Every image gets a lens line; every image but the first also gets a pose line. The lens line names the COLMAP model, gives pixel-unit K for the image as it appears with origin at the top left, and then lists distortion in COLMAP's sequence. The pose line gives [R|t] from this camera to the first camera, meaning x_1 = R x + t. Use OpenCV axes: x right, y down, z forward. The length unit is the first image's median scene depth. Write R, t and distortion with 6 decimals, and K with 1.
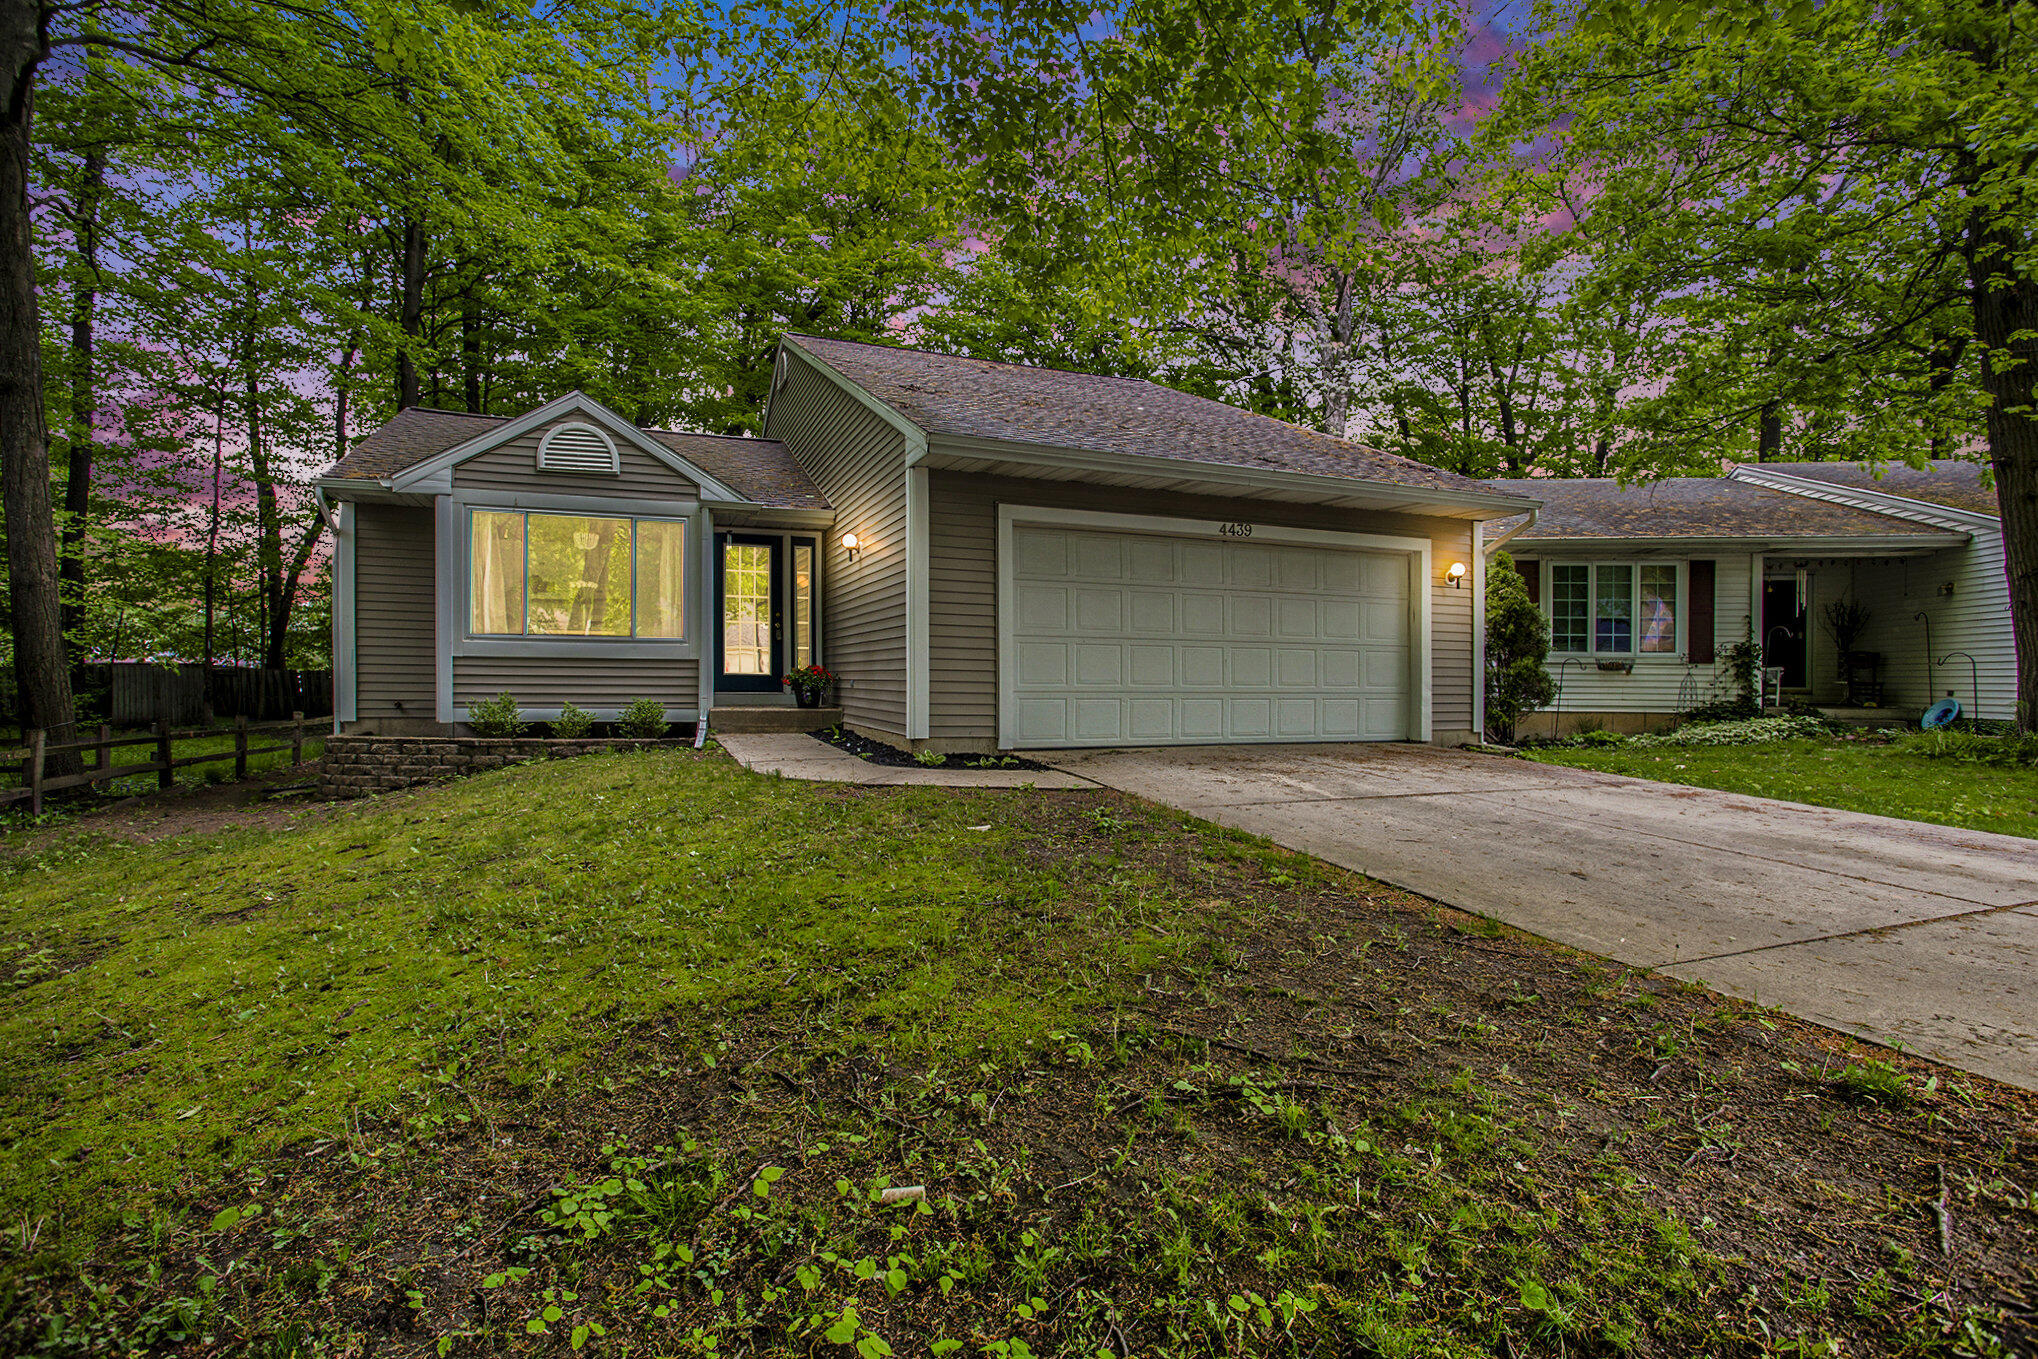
lens RADIAL K [[1005.4, 0, 1018.1], [0, 1005.4, 671.2], [0, 0, 1]] dist [-0.044674, 0.019821]
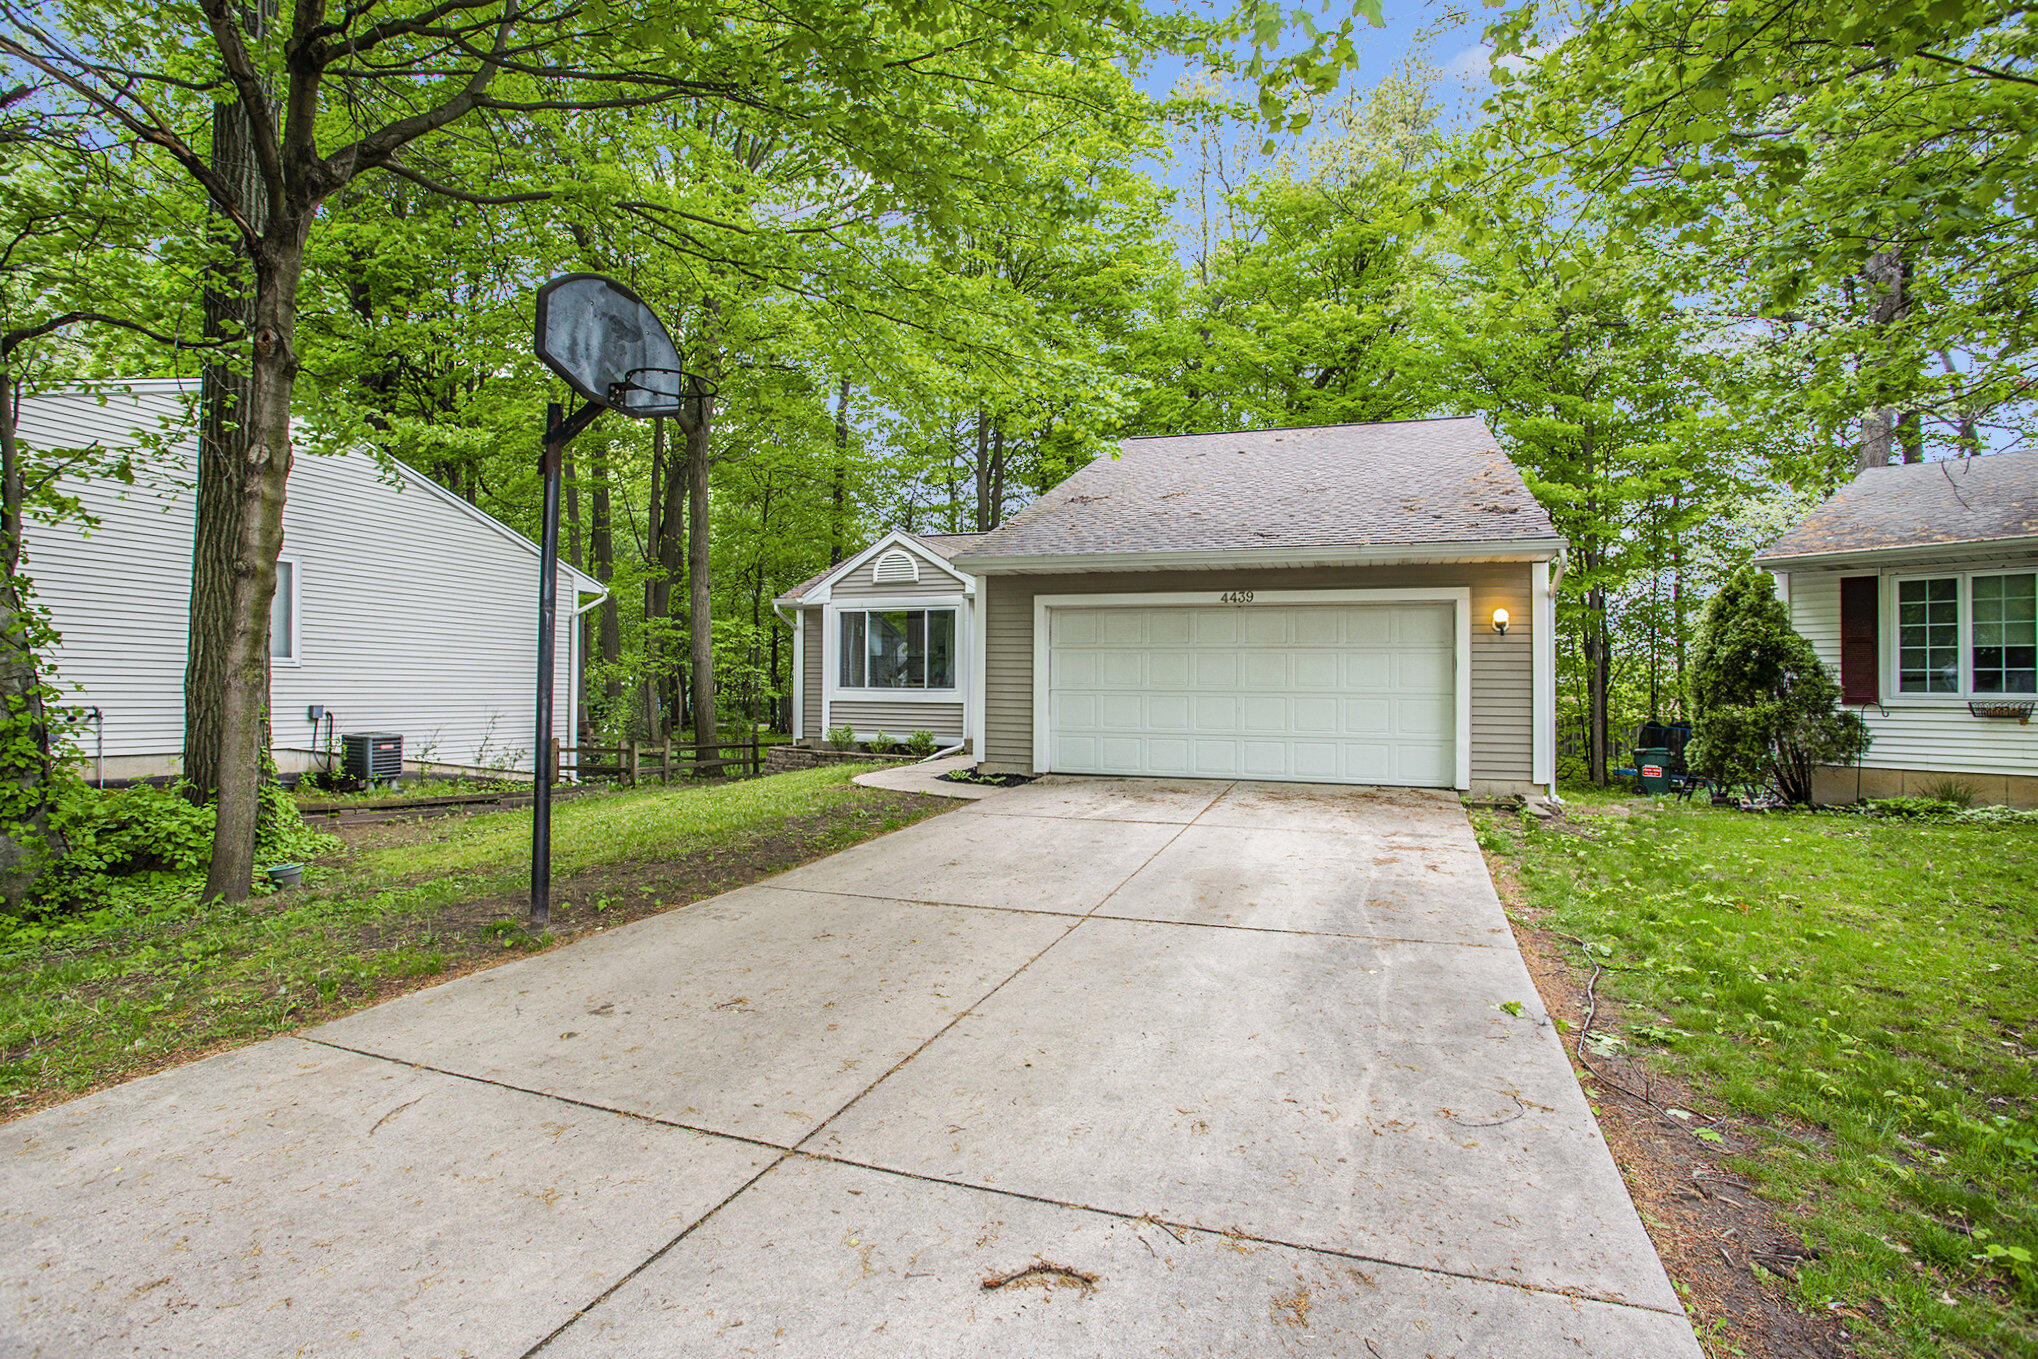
lens RADIAL K [[1005.4, 0, 1018.1], [0, 1005.4, 671.2], [0, 0, 1]] dist [-0.044674, 0.019821]
pose [[0.754821, -0.015317, -0.655752, 0.757490], [-0.001690, 0.999679, -0.025295, -0.022812], [0.655929, 0.020201, 0.754552, -0.054104]]
